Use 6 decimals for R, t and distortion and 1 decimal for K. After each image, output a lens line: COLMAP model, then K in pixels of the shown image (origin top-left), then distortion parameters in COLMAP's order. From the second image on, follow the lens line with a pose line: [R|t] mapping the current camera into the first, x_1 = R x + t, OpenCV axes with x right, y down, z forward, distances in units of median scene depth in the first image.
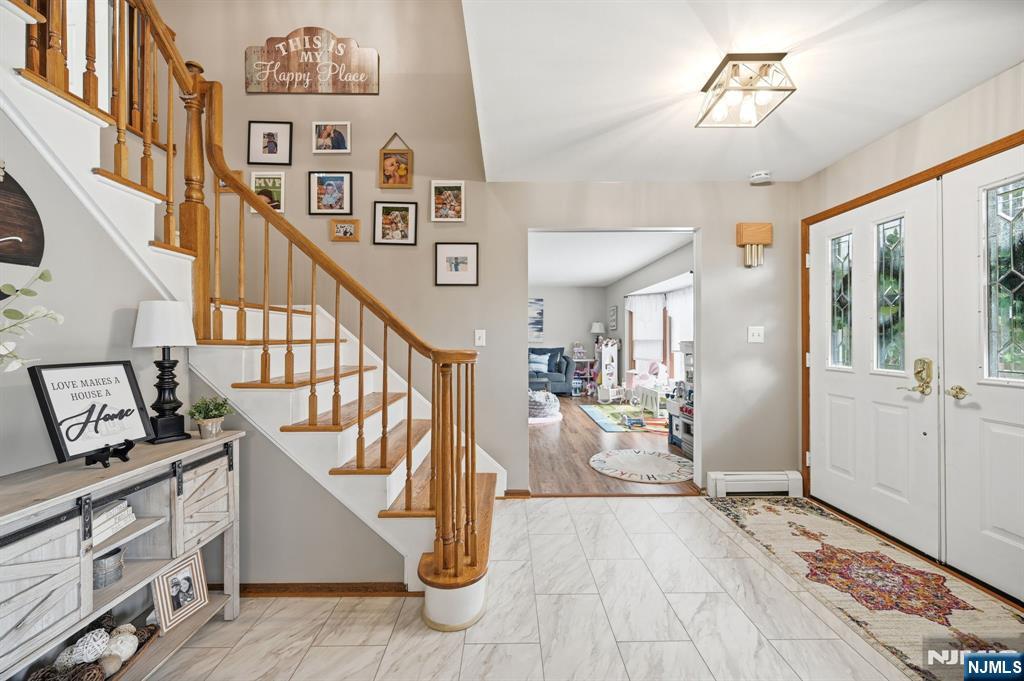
lens RADIAL K [[414.2, 0, 514.7], [0, 414.2, 338.9], [0, 0, 1]] dist [0.001031, 0.000859]
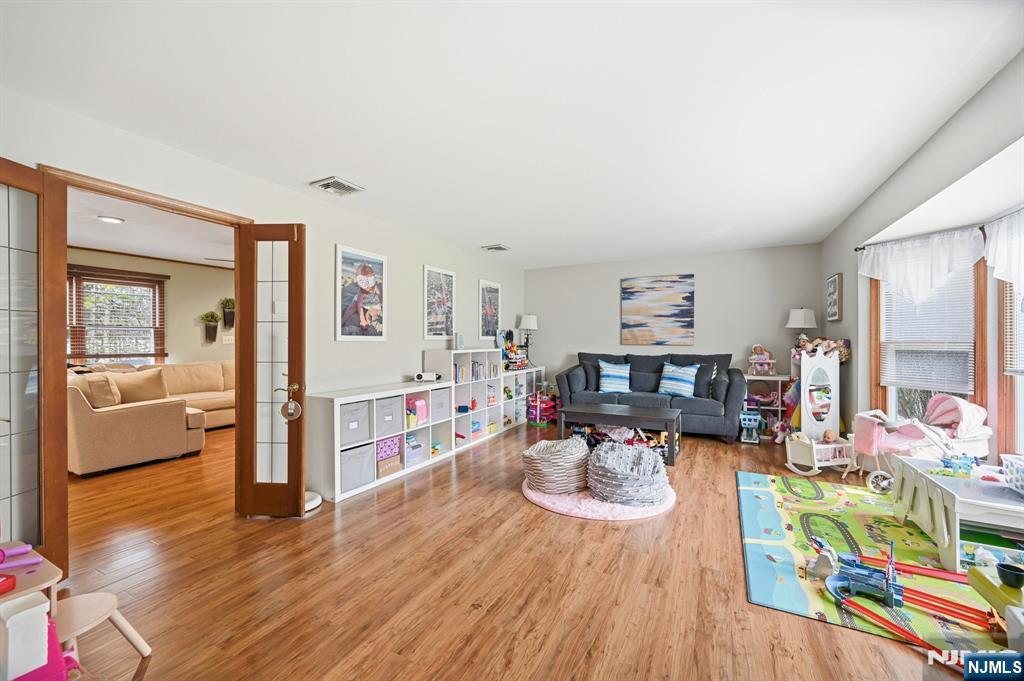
lens RADIAL K [[414.2, 0, 508.0], [0, 414.2, 342.2], [0, 0, 1]] dist [0.001031, 0.000859]
pose [[0.881042, 0.001394, -0.473035, 0.126928], [0.001838, 0.999978, 0.006370, -0.000513], [0.473034, -0.006481, 0.881020, 0.364054]]
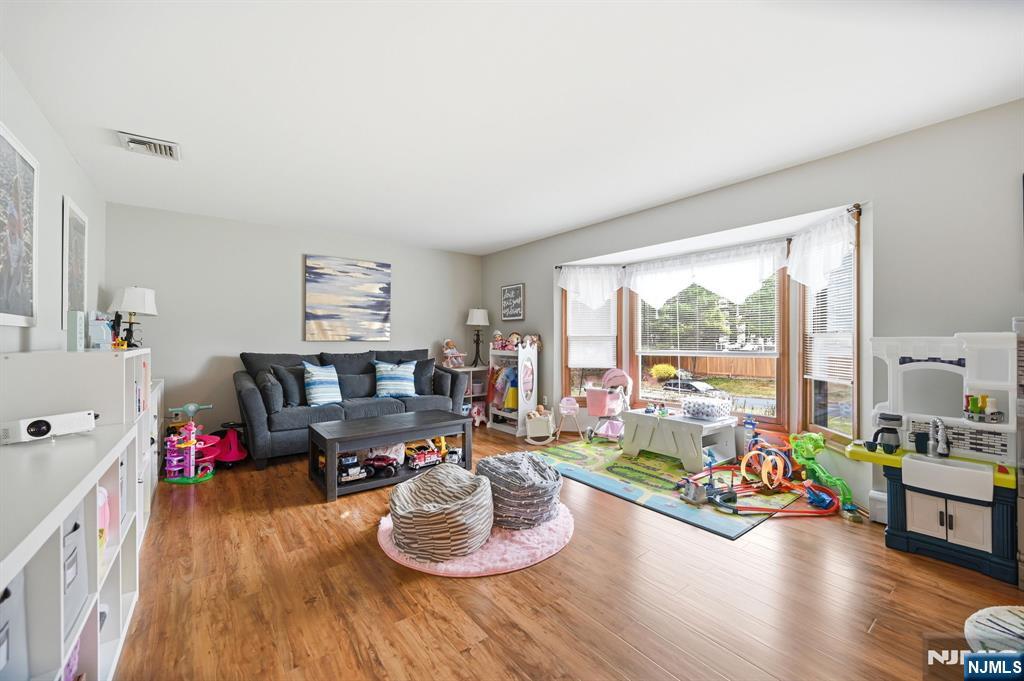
lens RADIAL K [[414.2, 0, 511.2], [0, 414.2, 338.1], [0, 0, 1]] dist [0.001031, 0.000859]
pose [[0.796000, -0.000706, 0.605296, -0.154568], [0.003117, 0.999991, -0.002934, 0.007297], [-0.605289, 0.004222, 0.795995, 0.493696]]
